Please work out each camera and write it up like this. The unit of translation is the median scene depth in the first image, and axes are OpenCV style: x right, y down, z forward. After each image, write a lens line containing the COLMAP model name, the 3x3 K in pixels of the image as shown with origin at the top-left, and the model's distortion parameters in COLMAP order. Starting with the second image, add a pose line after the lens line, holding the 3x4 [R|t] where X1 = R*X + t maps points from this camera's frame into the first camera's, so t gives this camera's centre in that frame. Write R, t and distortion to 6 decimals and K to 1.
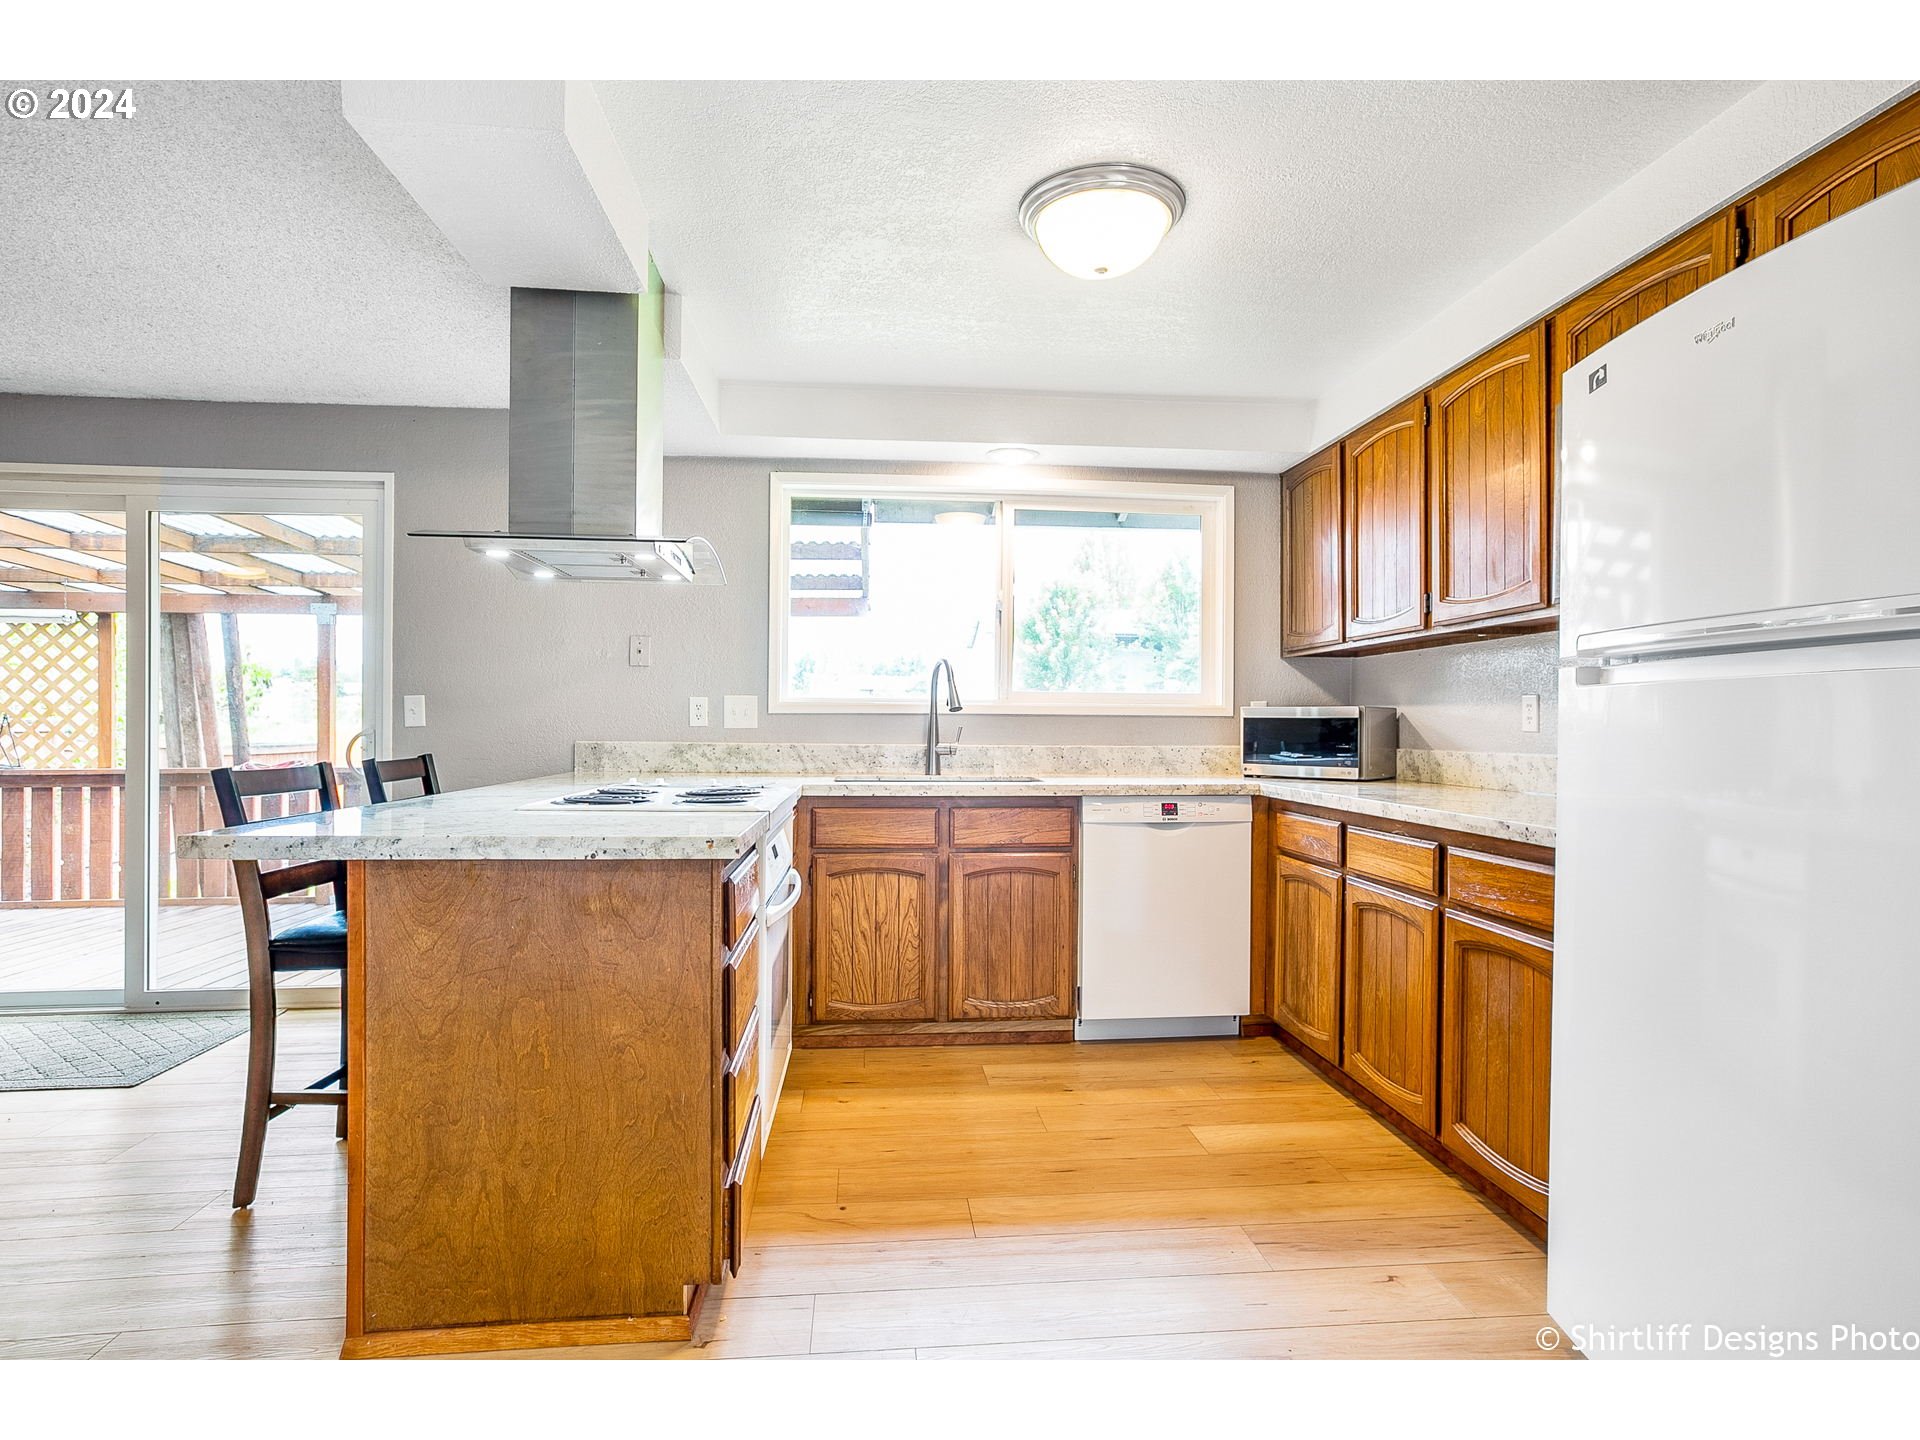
lens RADIAL K [[967.6, 0, 952.3], [0, 967.6, 718.8], [0, 0, 1]] dist [-0.014798, 0.007928]
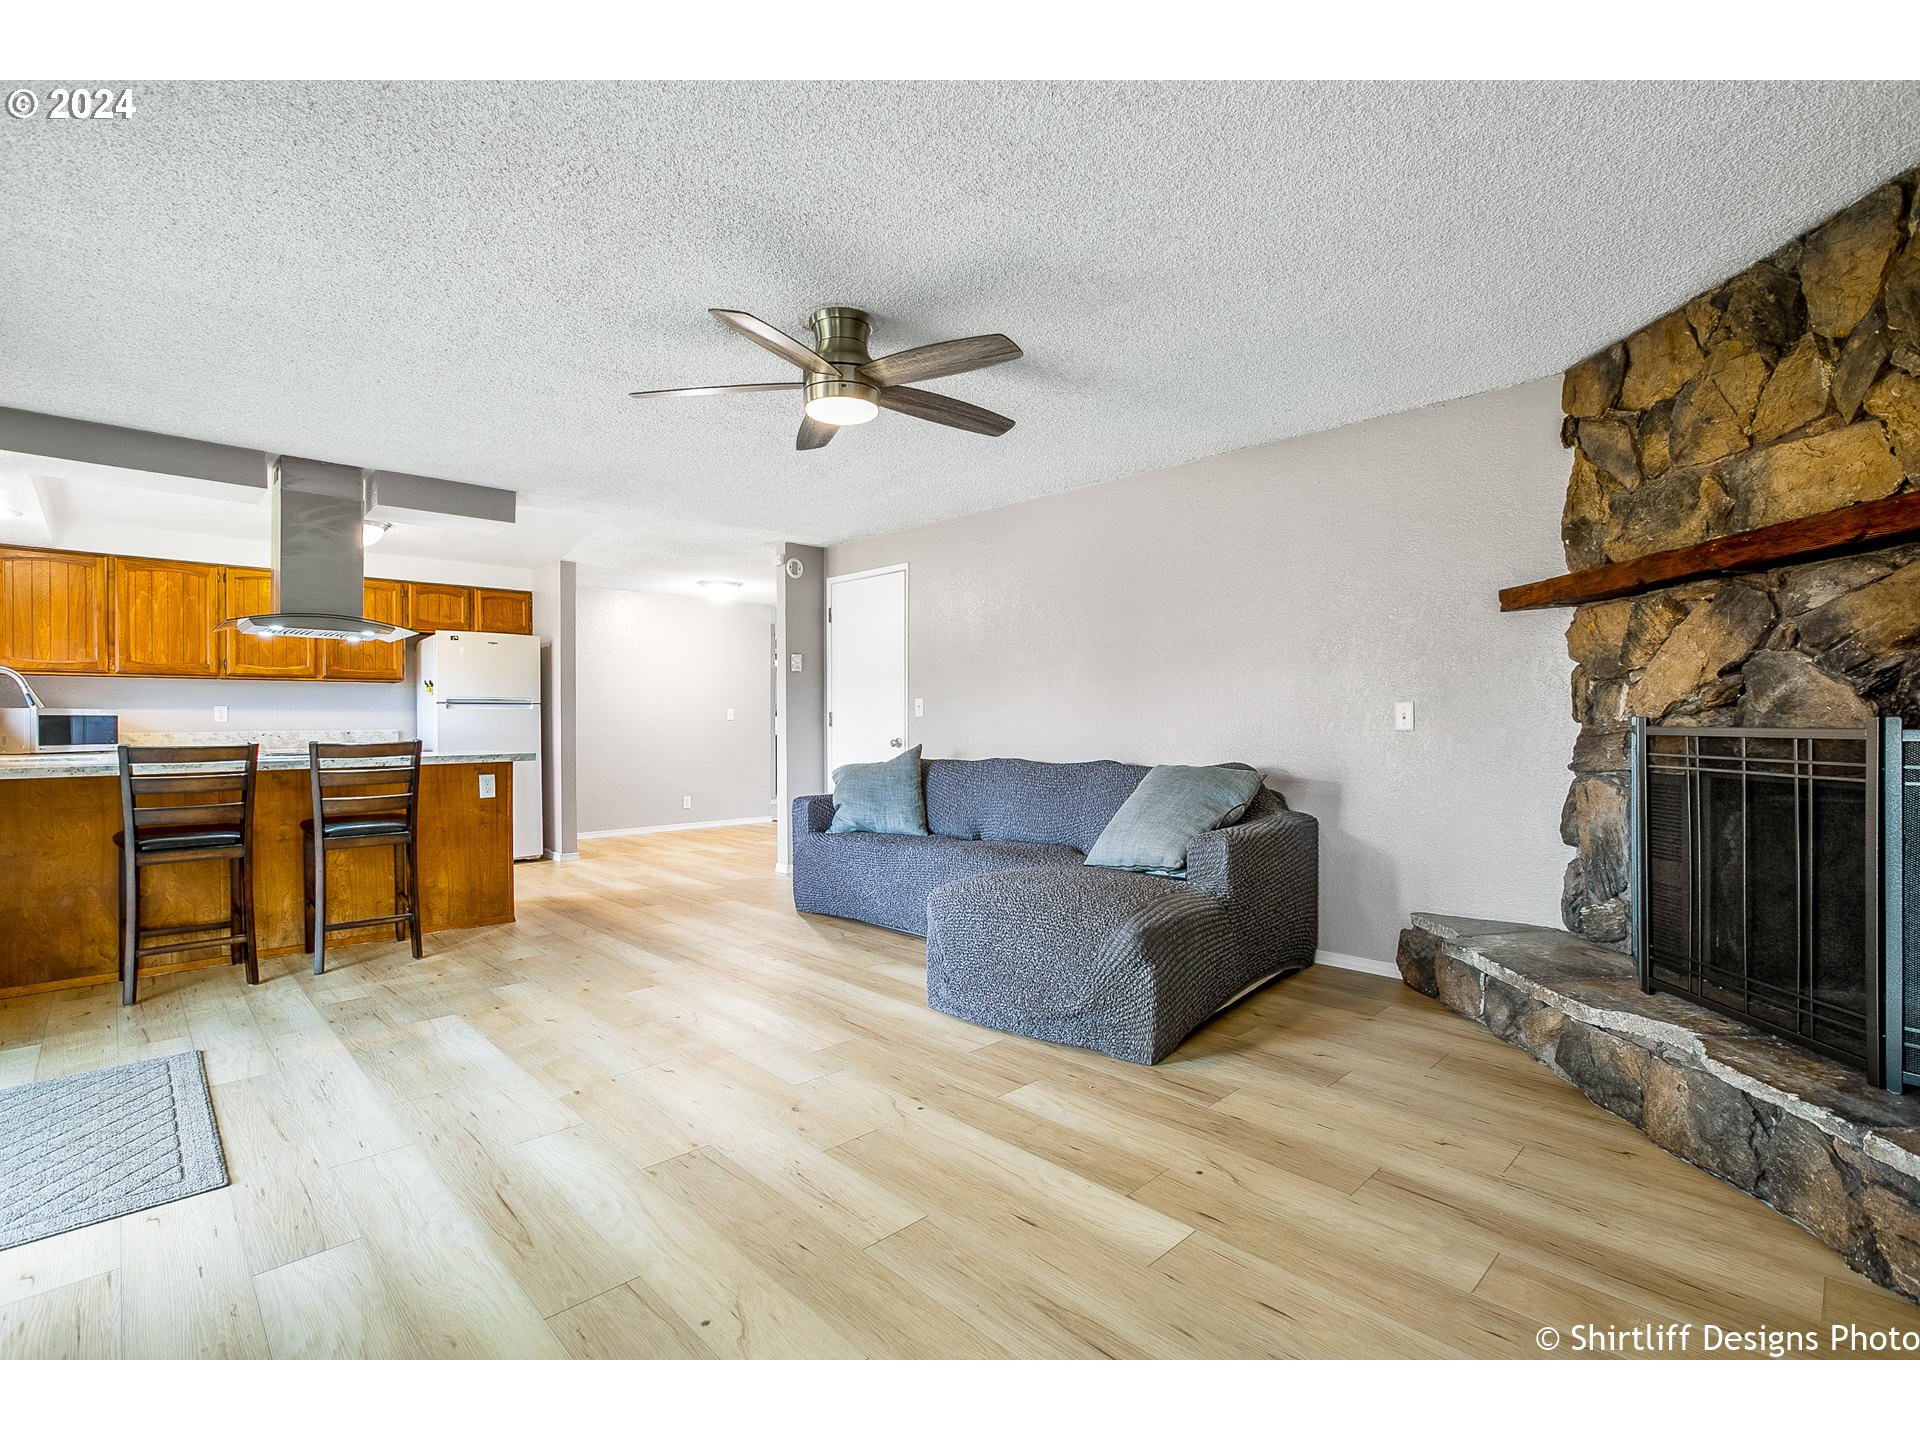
lens RADIAL K [[891.3, 0, 937.5], [0, 891.3, 723.1], [0, 0, 1]] dist [0.001125, 0.004116]
pose [[-0.599862, -0.003227, 0.800097, -1.880324], [0.000251, 0.999991, 0.004221, 0.006949], [-0.800104, 0.002733, -0.599856, 0.812782]]
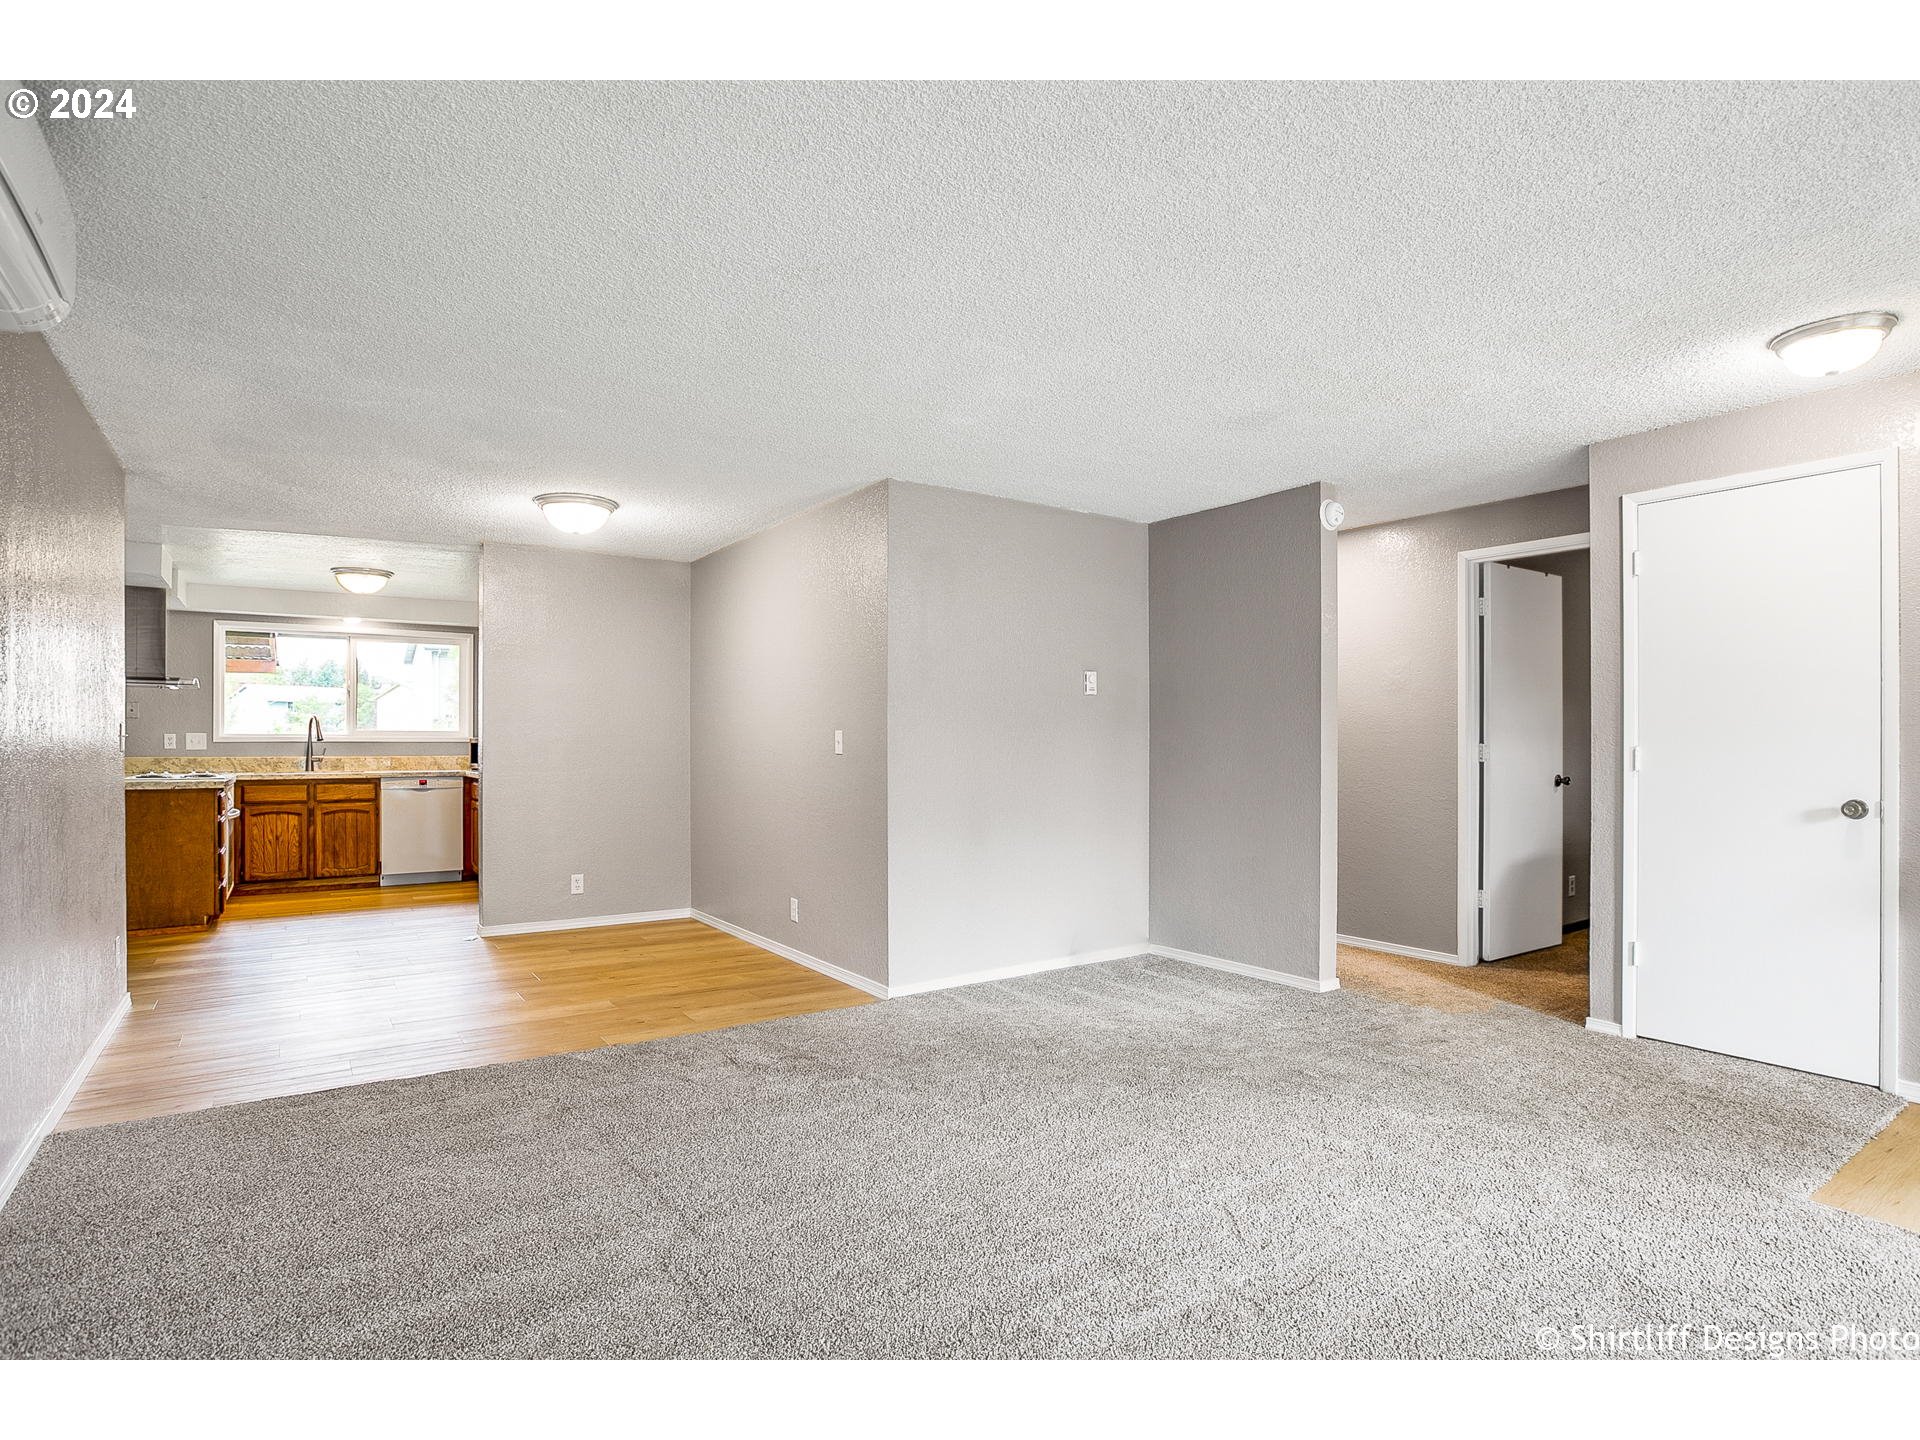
lens RADIAL K [[1002.2, 0, 899.0], [0, 1002.2, 742.1], [0, 0, 1]] dist [0.008161, 0.001909]
pose [[0.895881, -0.005608, 0.444260, 0.177591], [0.001691, 0.999956, 0.009213, -0.025684], [-0.444292, -0.007503, 0.895851, -1.705383]]
